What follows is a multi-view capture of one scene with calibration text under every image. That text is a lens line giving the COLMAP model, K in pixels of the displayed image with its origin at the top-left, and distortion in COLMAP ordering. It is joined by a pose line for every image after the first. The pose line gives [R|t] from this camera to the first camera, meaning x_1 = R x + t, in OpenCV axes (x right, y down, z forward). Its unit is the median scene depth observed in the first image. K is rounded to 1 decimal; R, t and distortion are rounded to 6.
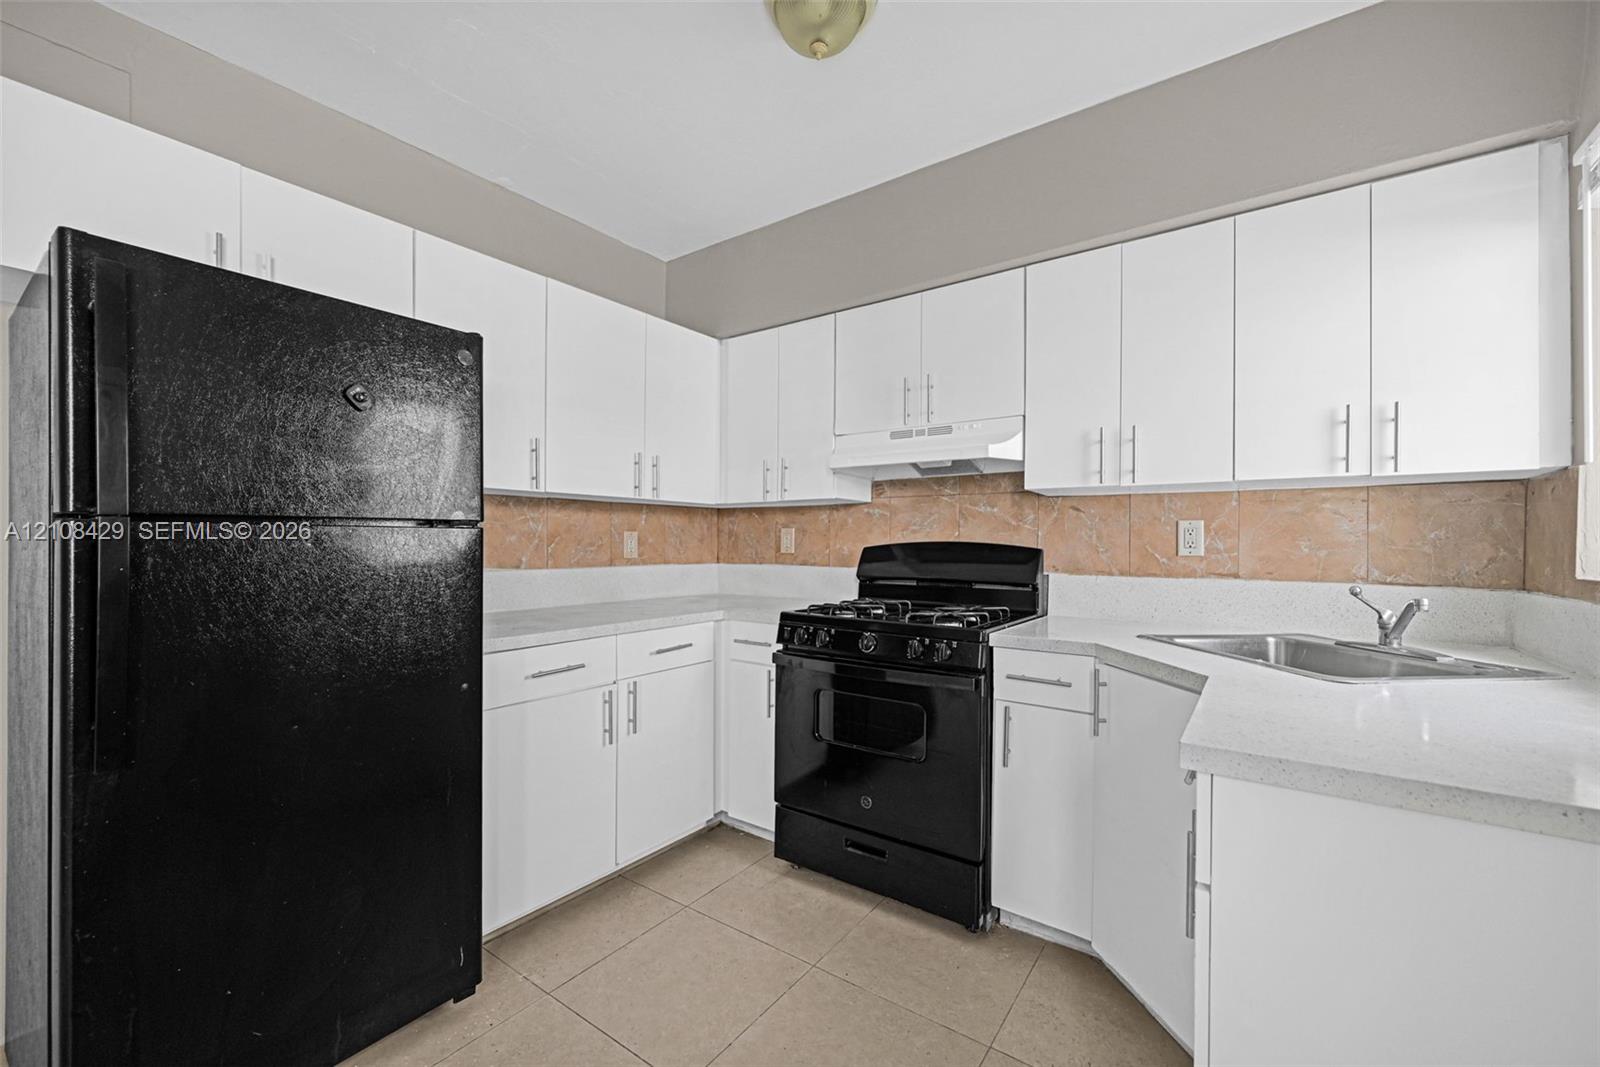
lens RADIAL K [[642.4, 0, 801.1], [0, 642.4, 544.6], [0, 0, 1]] dist [-0.001673, -0.000084]
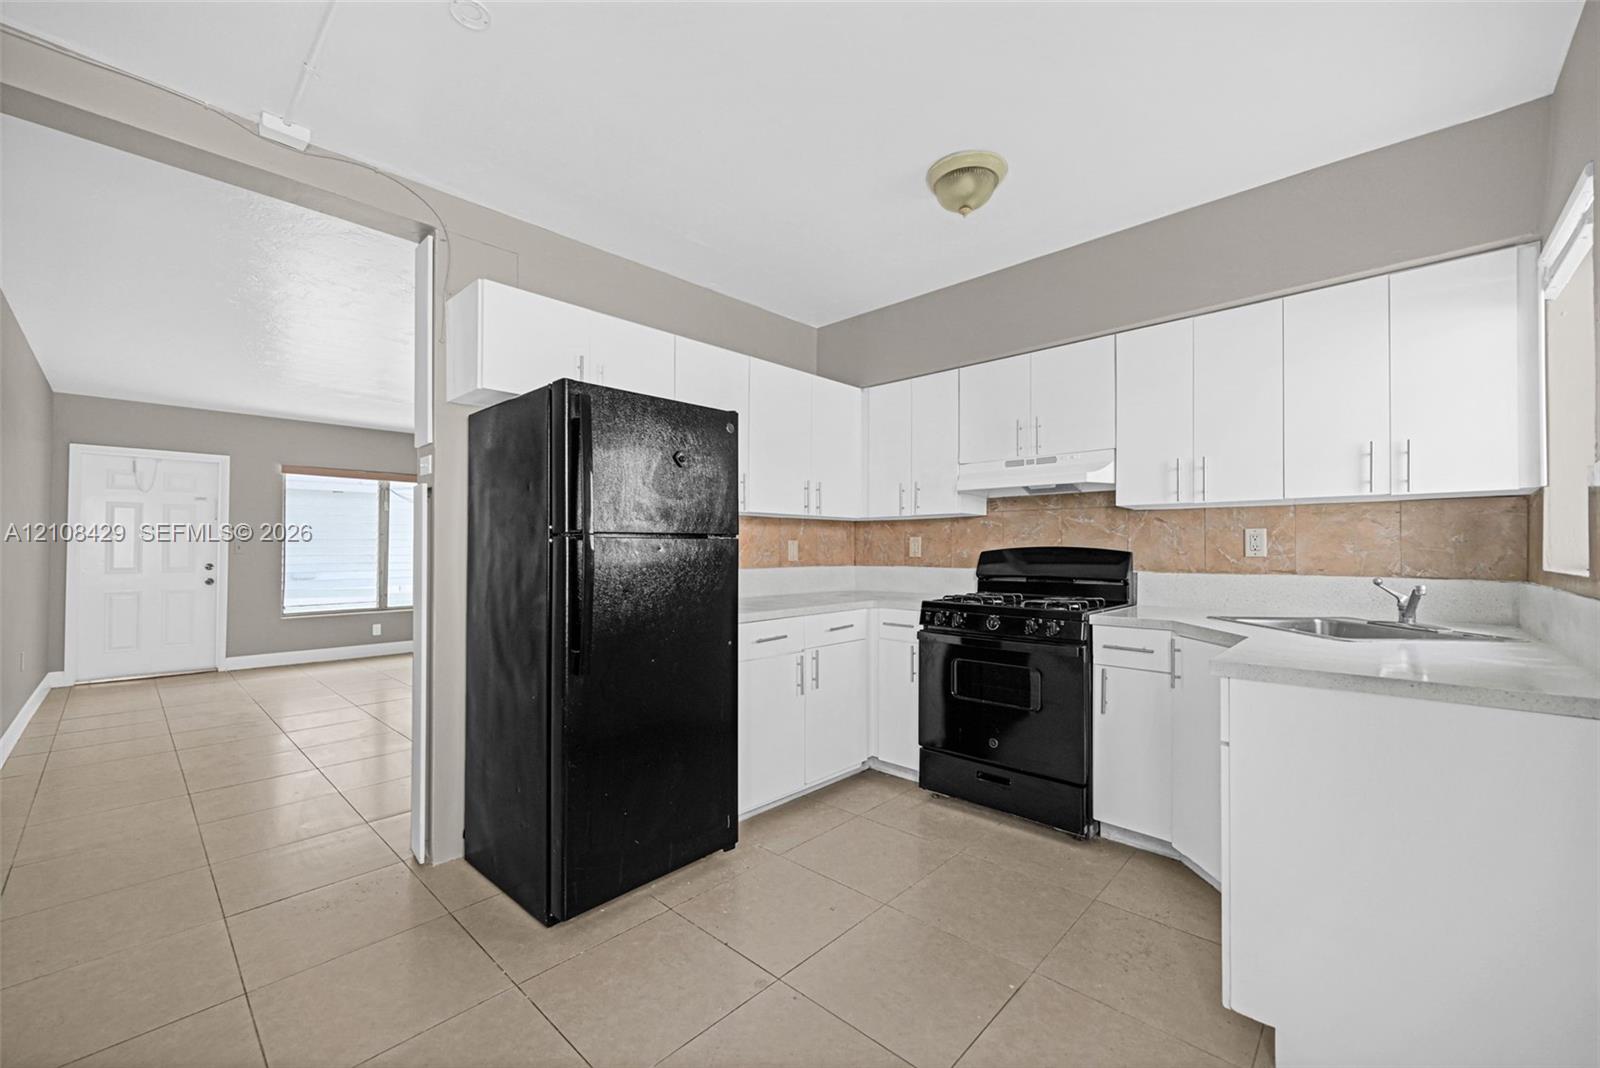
lens RADIAL K [[634.3, 0, 805.4], [0, 634.3, 544.0], [0, 0, 1]] dist [-0.000779, -0.000156]
pose [[0.992218, -0.006577, -0.124339, -0.106002], [0.005054, 0.999908, -0.012561, 0.003446], [0.124410, 0.011835, 0.992160, -0.317394]]
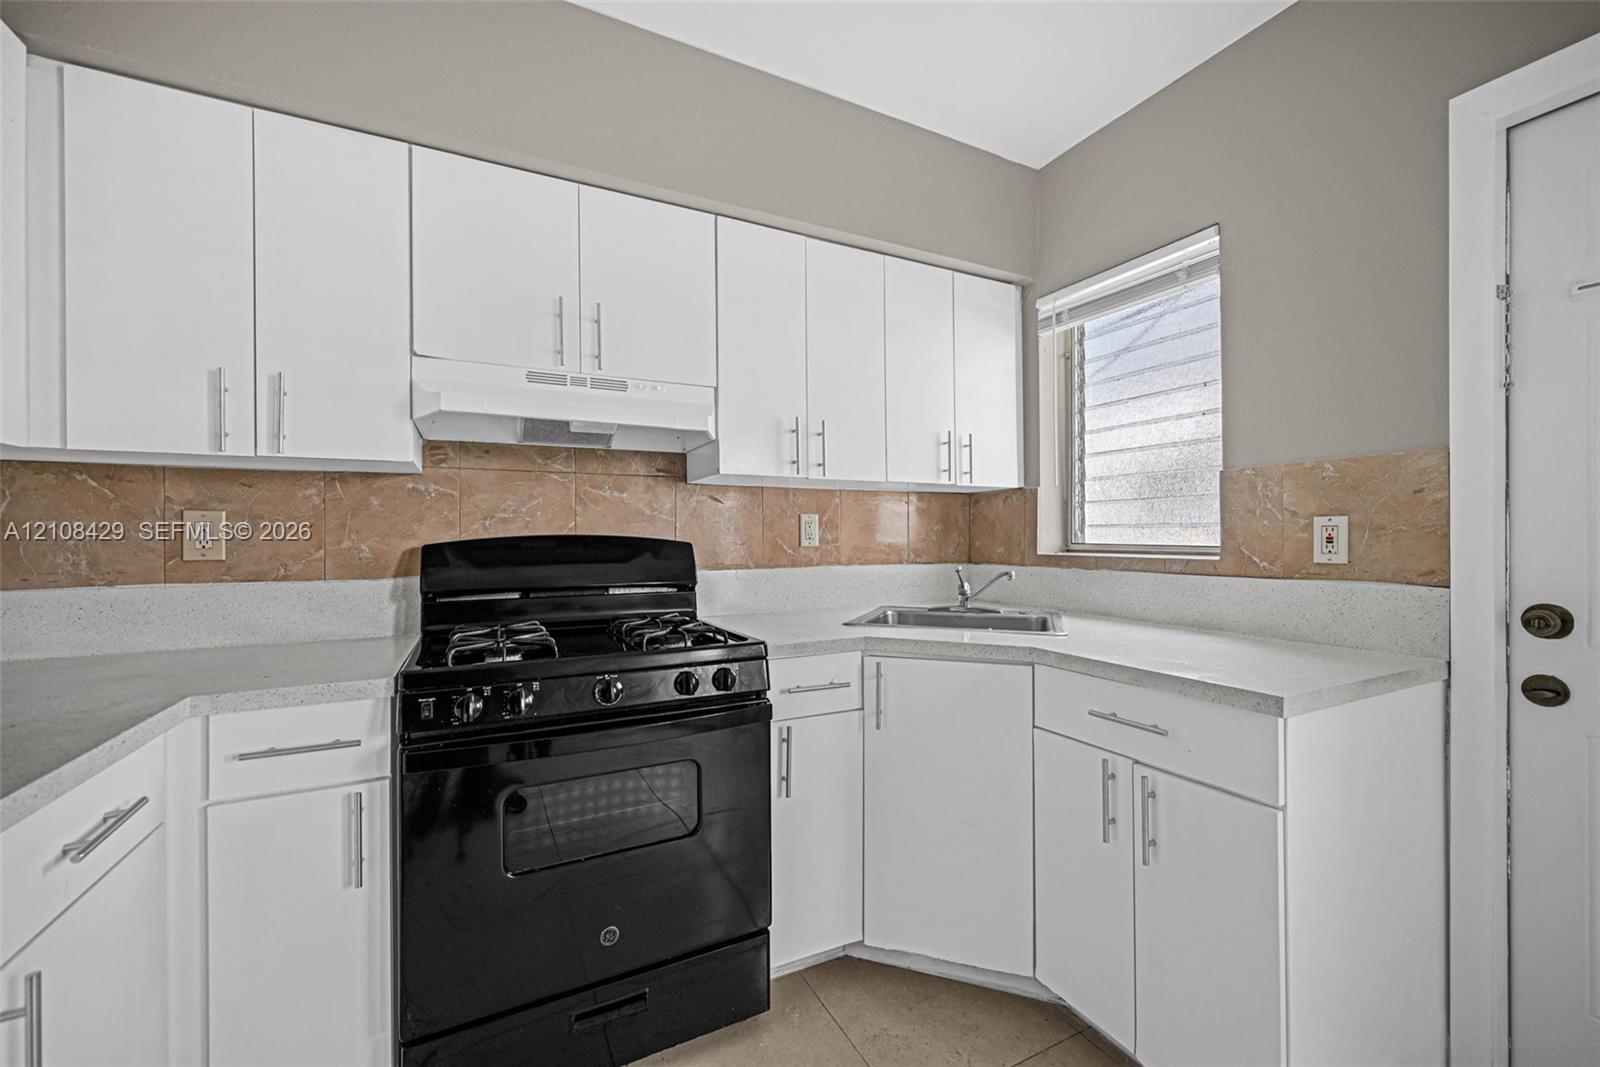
lens RADIAL K [[639.0, 0, 803.6], [0, 639.0, 539.0], [0, 0, 1]] dist [-0.000715, -0.000233]
pose [[0.458138, -0.011234, 0.888810, -0.339033], [0.009736, 0.999924, 0.007620, -0.003396], [-0.888828, 0.005163, 0.458212, 0.468807]]
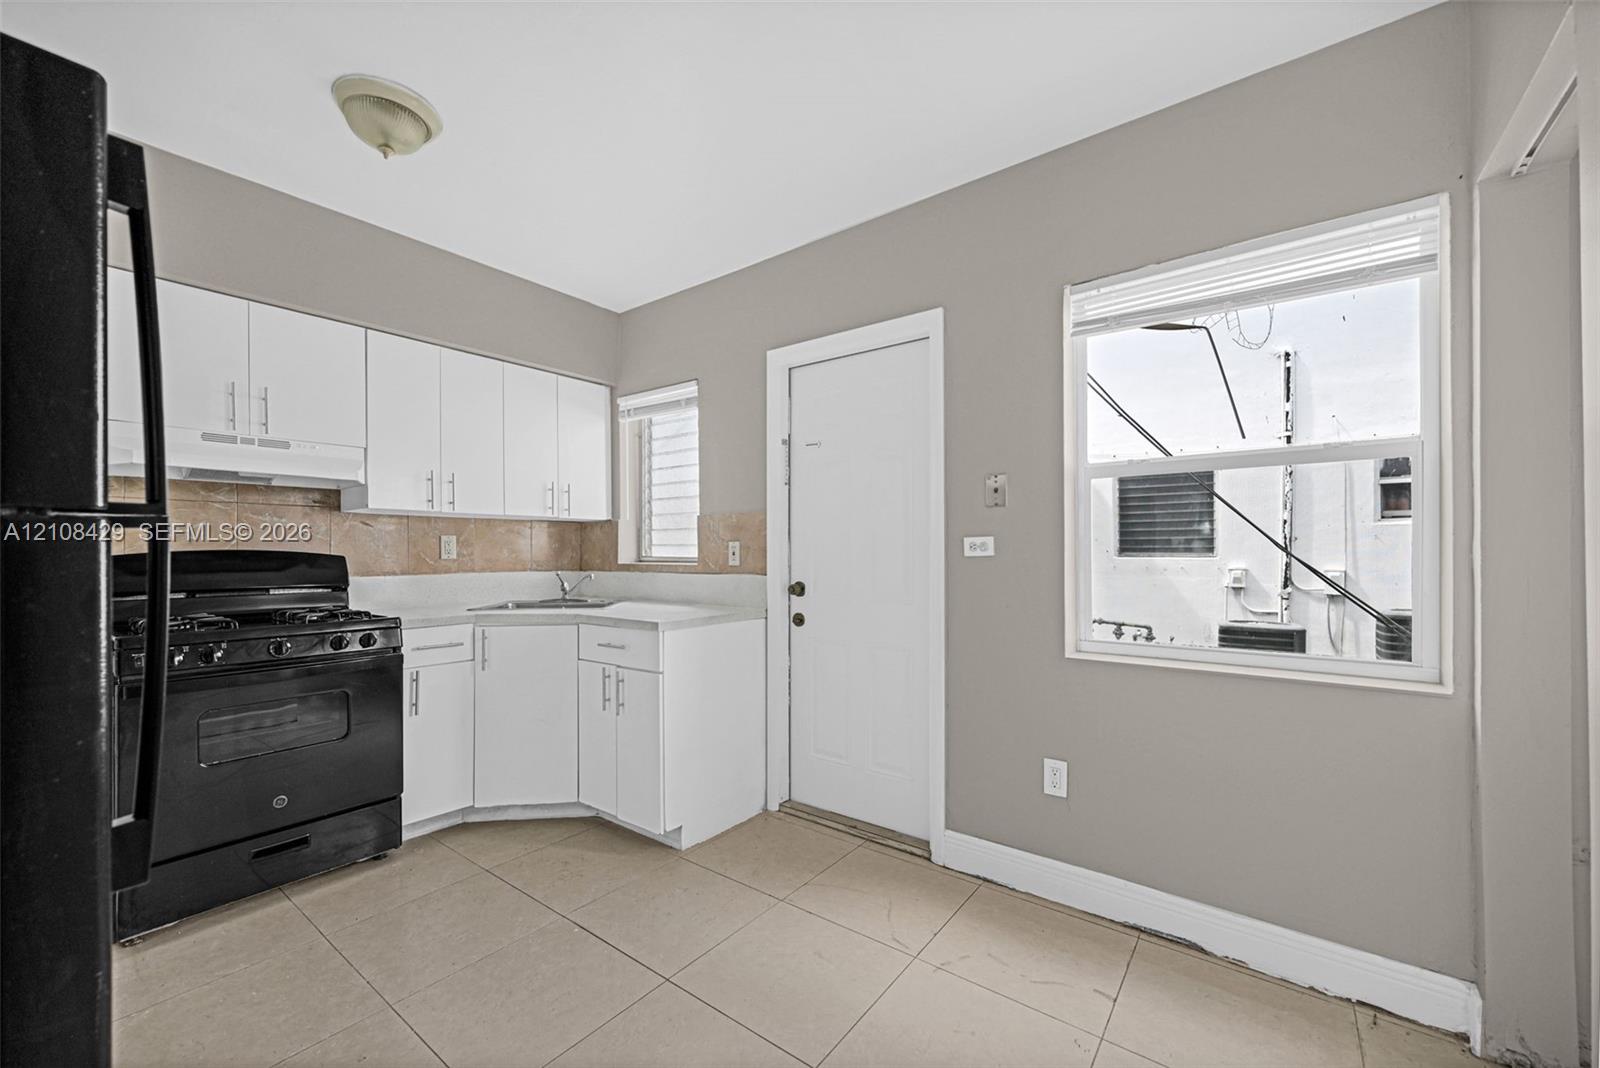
lens RADIAL K [[635.3, 0, 800.1], [0, 635.3, 550.5], [0, 0, 1]] dist [0.000233, -0.000066]
pose [[0.031177, -0.003124, 0.999509, -0.798218], [0.005911, 0.999978, 0.002941, -0.001743], [-0.999496, 0.005816, 0.031195, 0.113416]]
